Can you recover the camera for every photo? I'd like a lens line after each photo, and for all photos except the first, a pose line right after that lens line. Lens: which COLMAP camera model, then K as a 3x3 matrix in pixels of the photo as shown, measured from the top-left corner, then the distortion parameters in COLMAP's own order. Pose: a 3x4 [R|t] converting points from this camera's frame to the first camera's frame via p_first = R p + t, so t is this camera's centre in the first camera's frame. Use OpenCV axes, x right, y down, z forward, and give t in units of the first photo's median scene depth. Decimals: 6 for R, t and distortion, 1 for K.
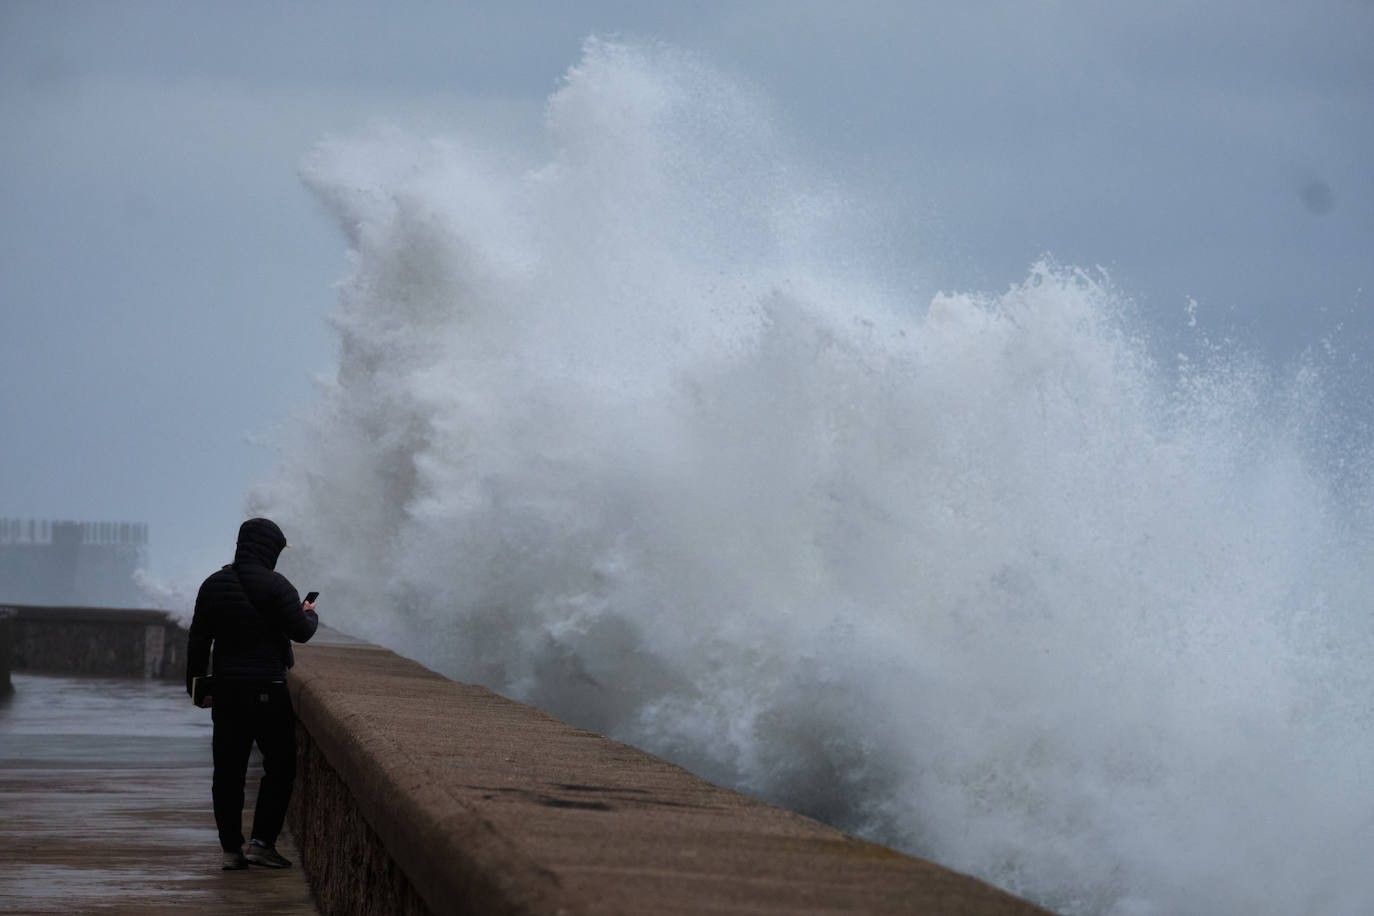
lens RADIAL K [[5959.0, 0, 687.0], [0, 5959.0, 458.0], [0, 0, 1]] dist [-0.195388, -7.882947]
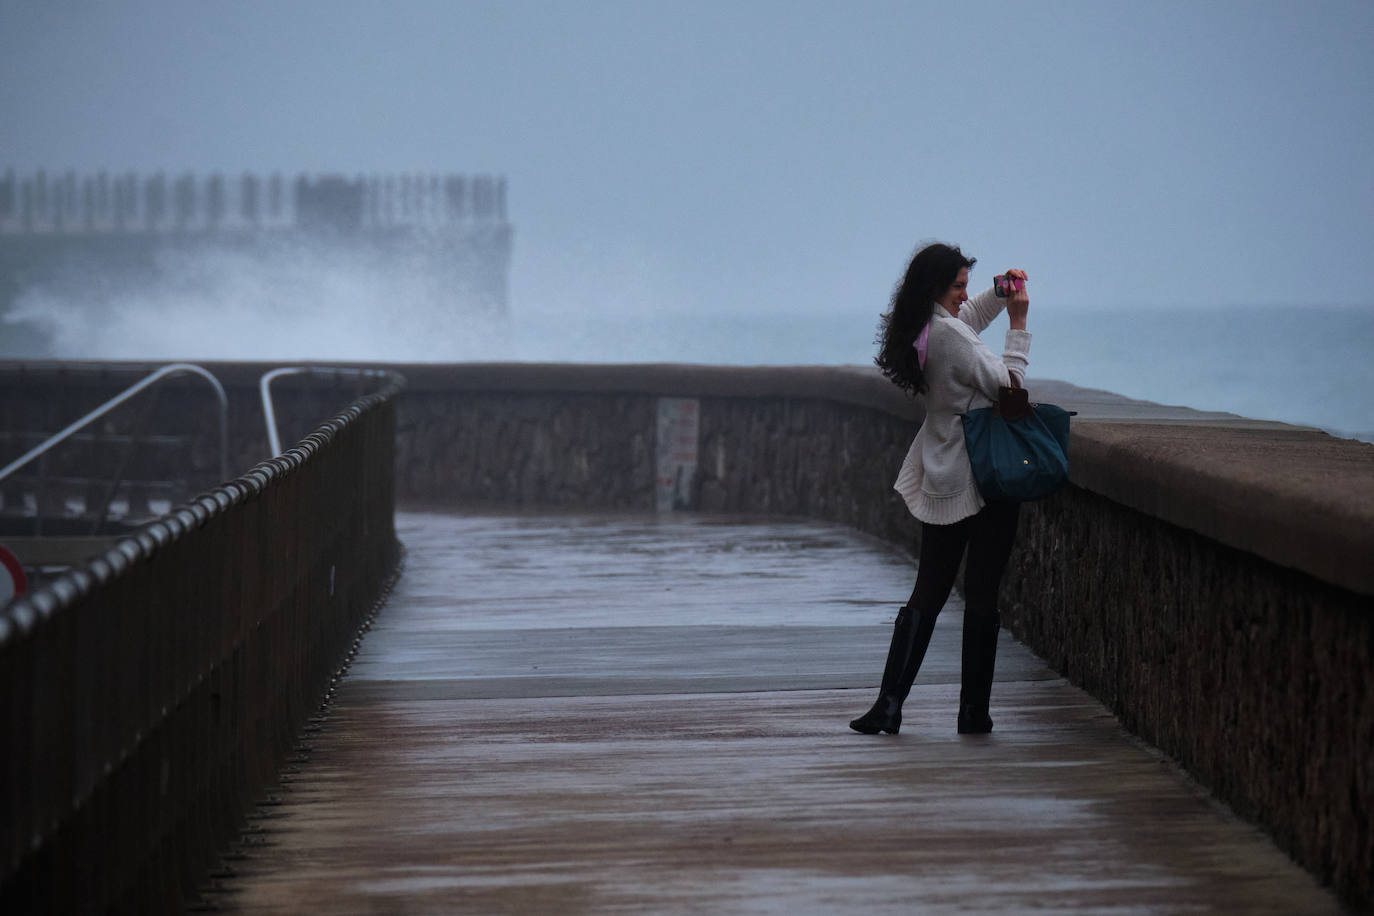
lens RADIAL K [[8364.7, 0, 687.0], [0, 8364.7, 458.0], [0, 0, 1]] dist [-0.002098, 3.039669]
pose [[0.967875, -0.027878, -0.249883, 0.070088], [0.037677, 0.998694, 0.034517, 0.009635], [0.248594, -0.042823, 0.967661, 0.342338]]
